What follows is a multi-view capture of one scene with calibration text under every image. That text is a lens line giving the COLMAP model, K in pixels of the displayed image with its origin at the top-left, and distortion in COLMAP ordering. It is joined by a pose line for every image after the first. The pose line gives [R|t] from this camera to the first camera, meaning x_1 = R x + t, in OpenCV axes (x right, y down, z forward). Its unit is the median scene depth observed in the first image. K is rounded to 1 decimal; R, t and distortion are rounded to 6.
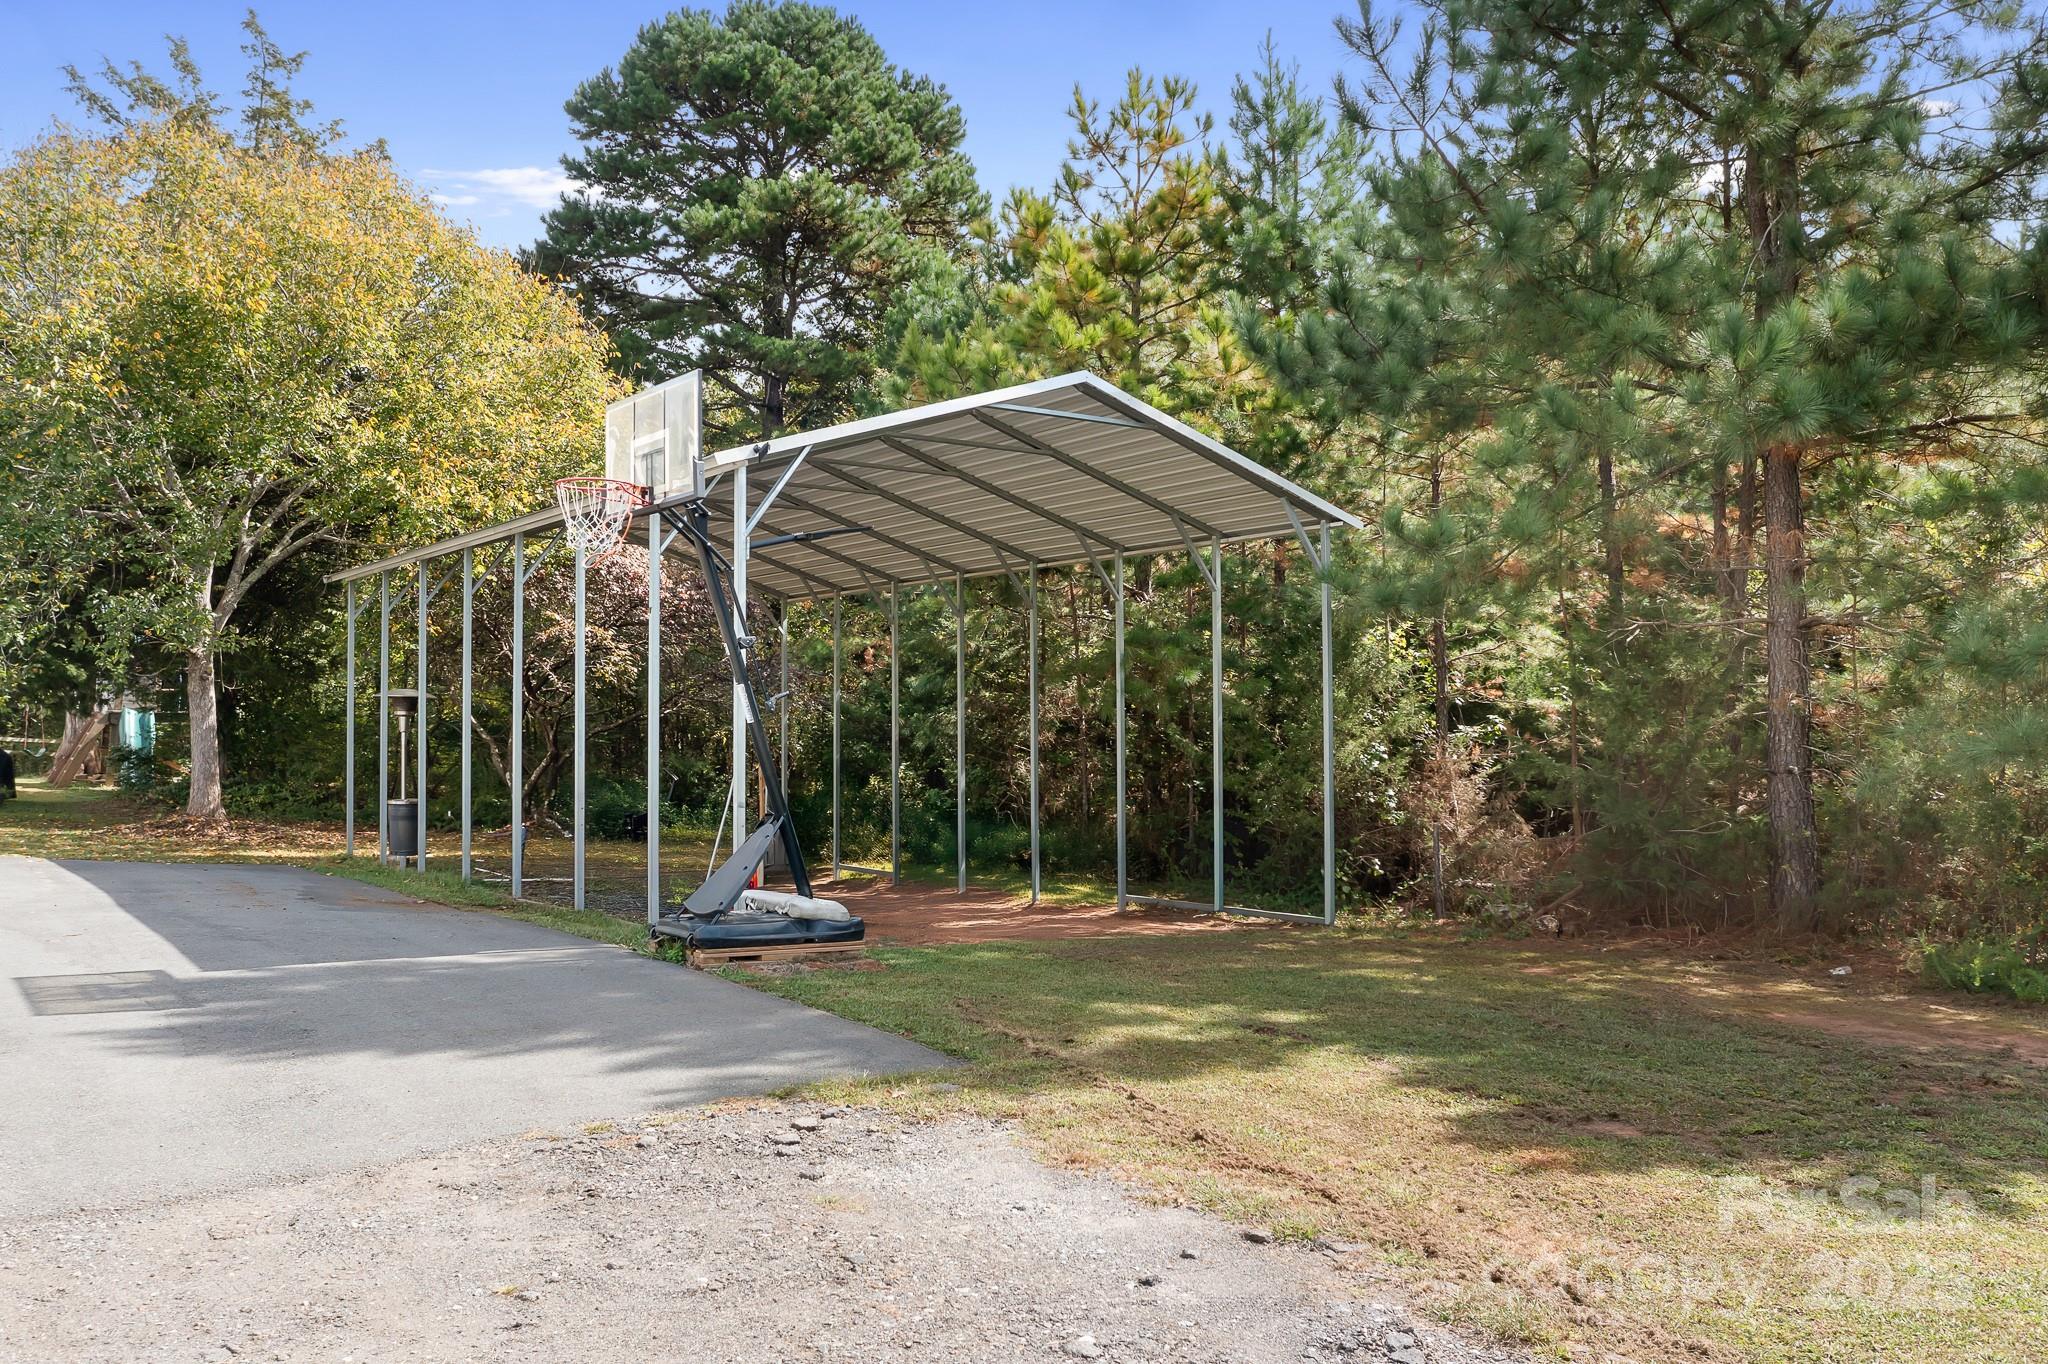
lens RADIAL K [[1628.3, 0, 1013.0], [0, 1628.3, 680.6], [0, 0, 1]] dist [-0.029002, 0.011149]
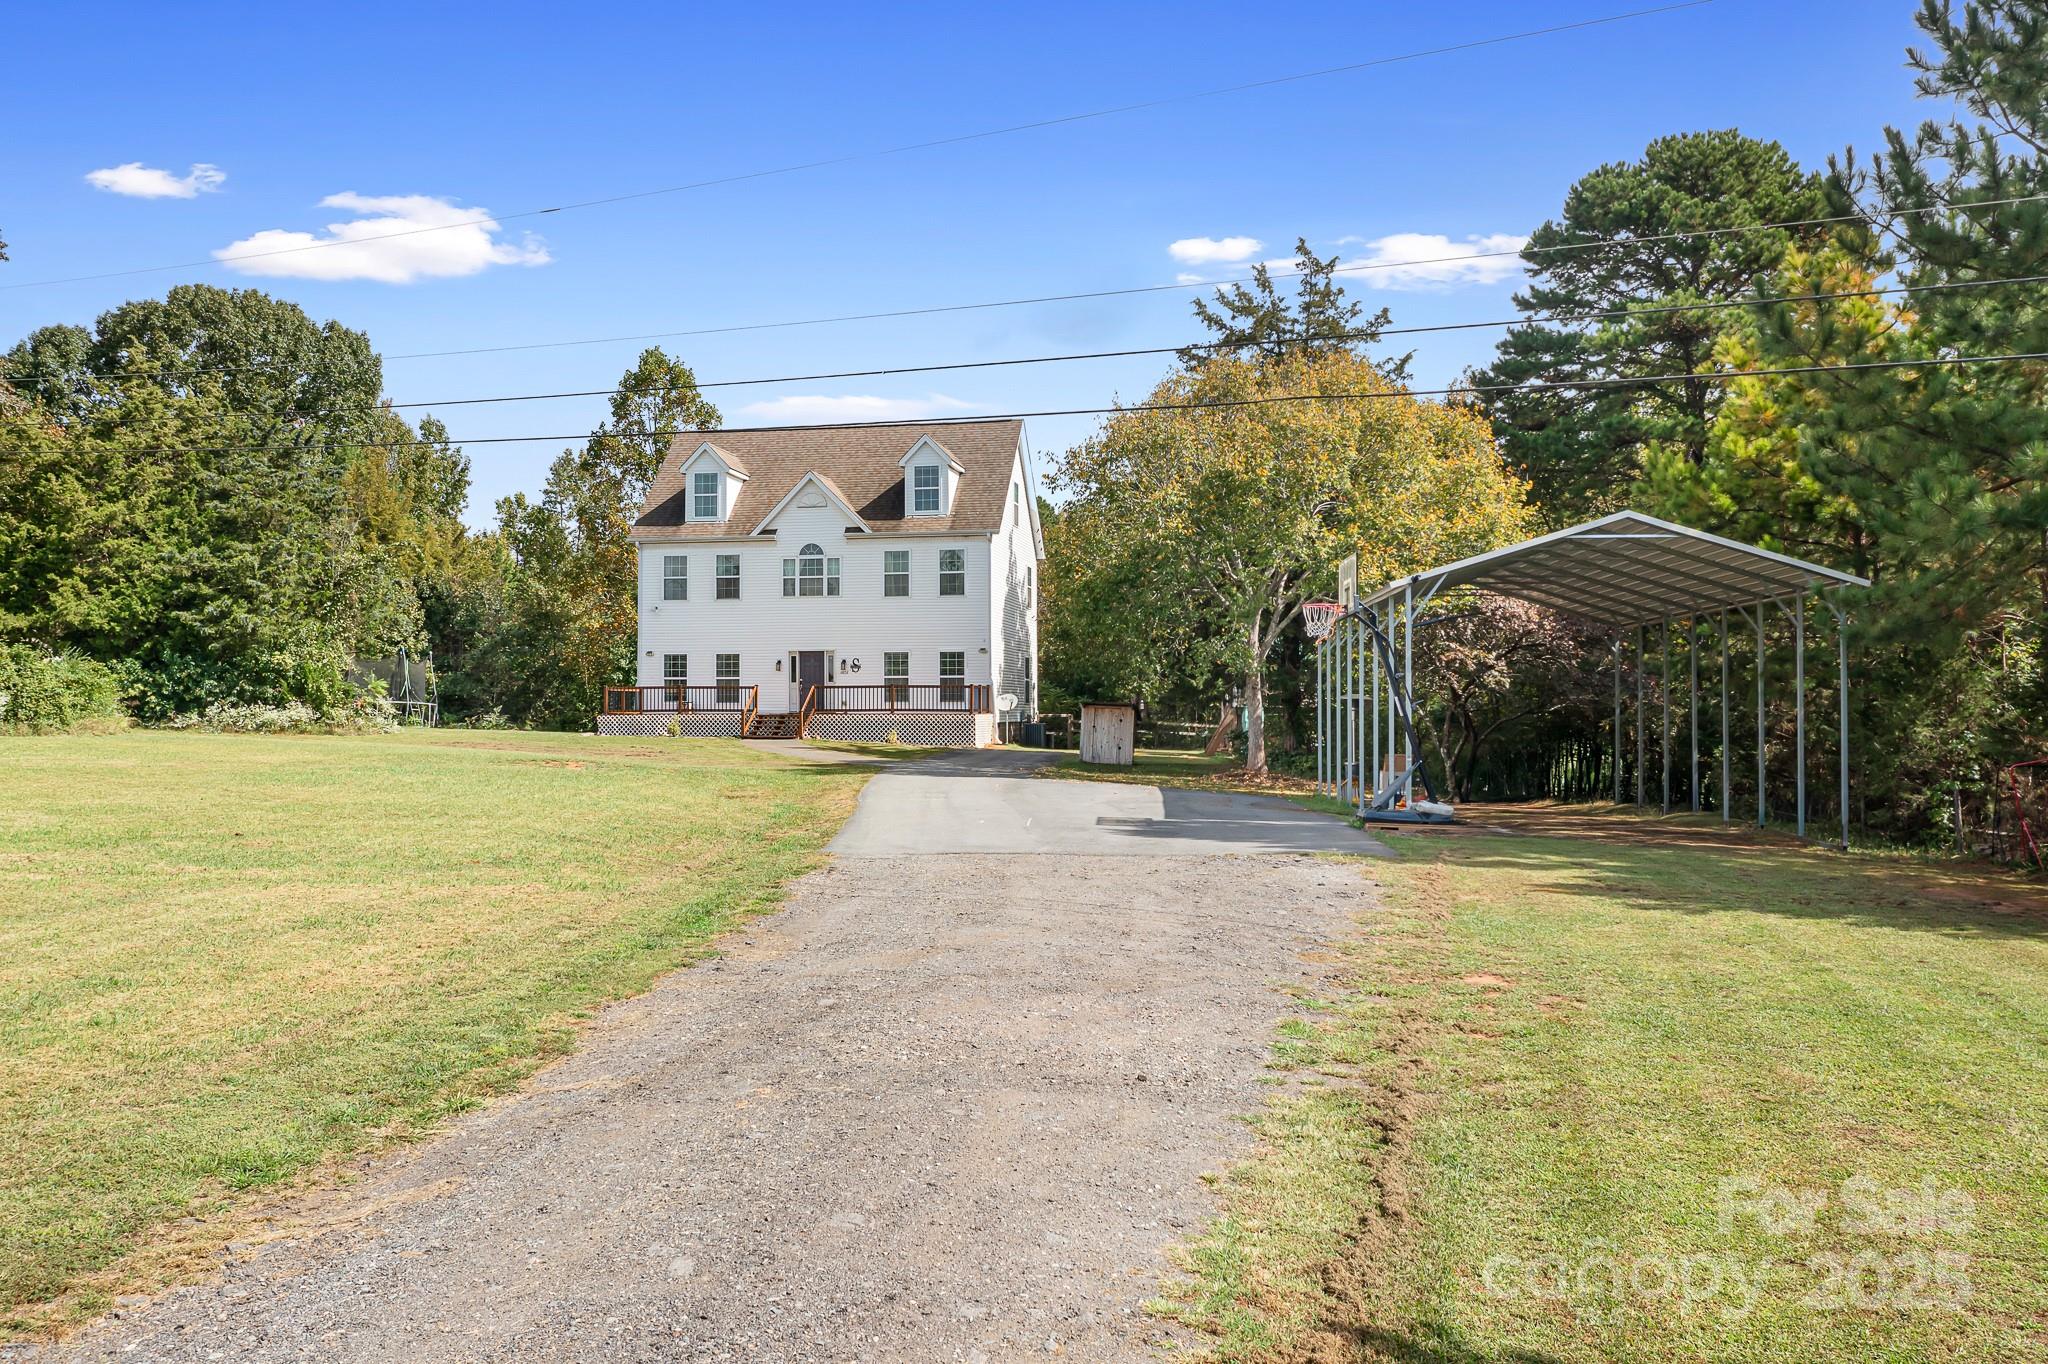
lens RADIAL K [[1628.3, 0, 1027.2], [0, 1628.3, 675.3], [0, 0, 1]] dist [-0.029002, 0.011149]
pose [[0.766388, -0.013549, -0.642236, 0.381764], [0.015035, 0.999882, -0.003152, -0.012013], [0.642203, -0.007240, 0.766501, -0.416954]]
